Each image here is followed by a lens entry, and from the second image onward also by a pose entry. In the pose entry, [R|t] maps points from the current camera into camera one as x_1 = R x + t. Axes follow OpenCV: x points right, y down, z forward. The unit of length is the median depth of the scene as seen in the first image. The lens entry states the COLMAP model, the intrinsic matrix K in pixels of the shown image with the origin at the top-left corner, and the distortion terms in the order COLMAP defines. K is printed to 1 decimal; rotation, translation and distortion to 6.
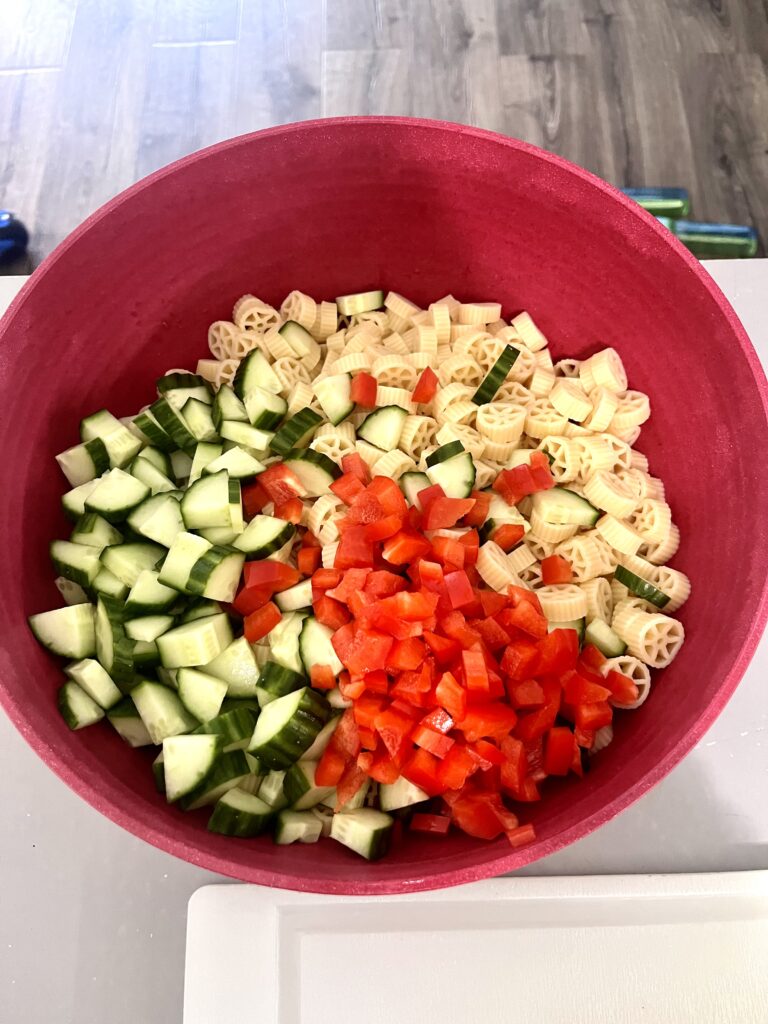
lens RADIAL K [[820.3, 0, 384.0], [0, 820.3, 512.0], [0, 0, 1]] dist [0.033840, -0.094460]
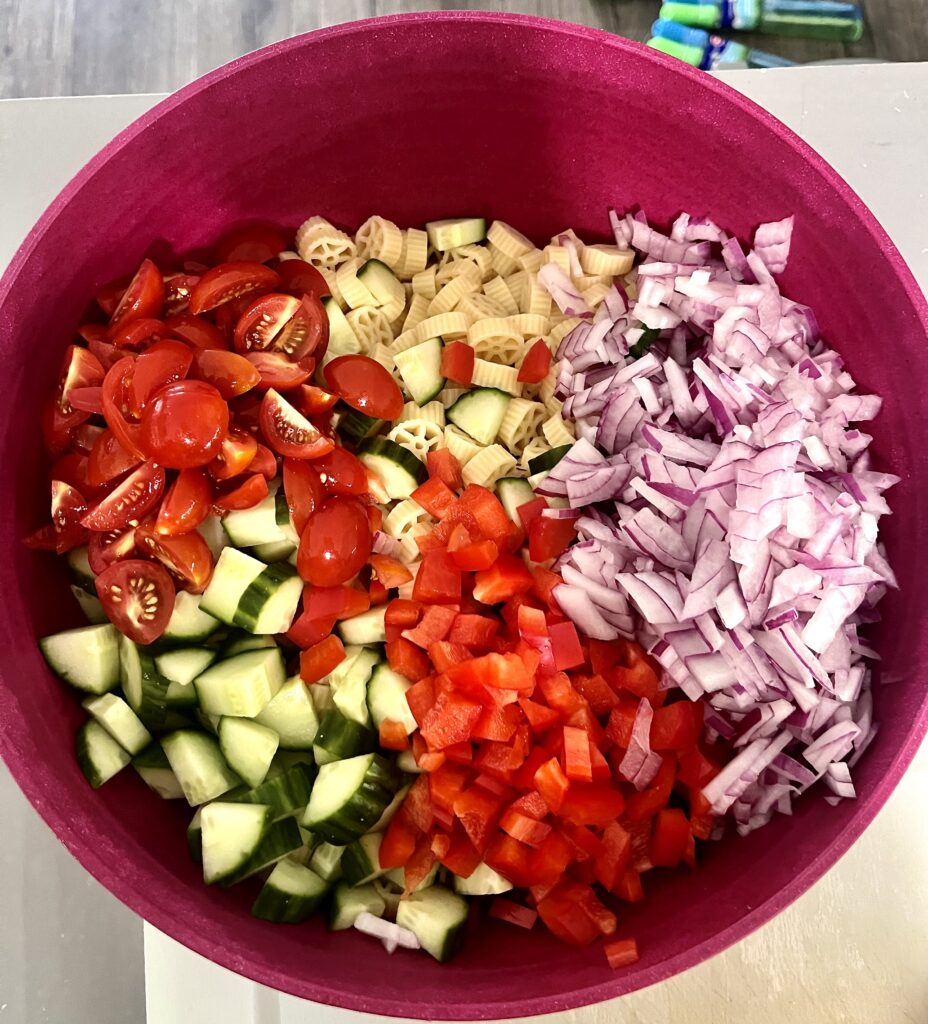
lens RADIAL K [[989.0, 0, 456.5], [0, 989.0, 467.3], [0, 0, 1]] dist [-0.002356, 0.004469]
pose [[0.998426, 0.054792, 0.012003, -0.033355], [-0.055810, 0.991823, 0.114772, -0.164547], [-0.005616, -0.115261, 0.993319, 0.031872]]
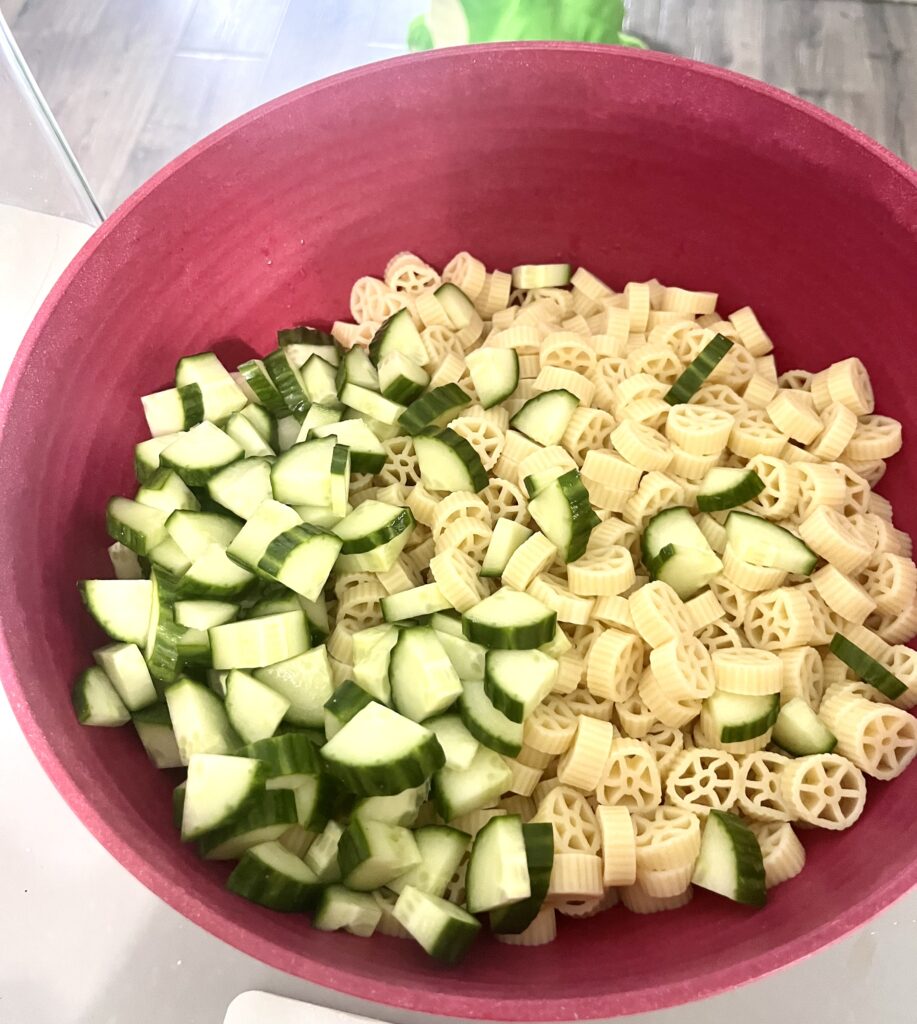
lens RADIAL K [[970.5, 0, 458.0], [0, 970.5, 493.2], [0, 0, 1]] dist [0.010623, -0.007146]
pose [[0.983687, 0.132668, -0.121488, 0.040872], [-0.146628, 0.982571, -0.114253, 0.088189], [0.104213, 0.130203, 0.985995, 0.093211]]
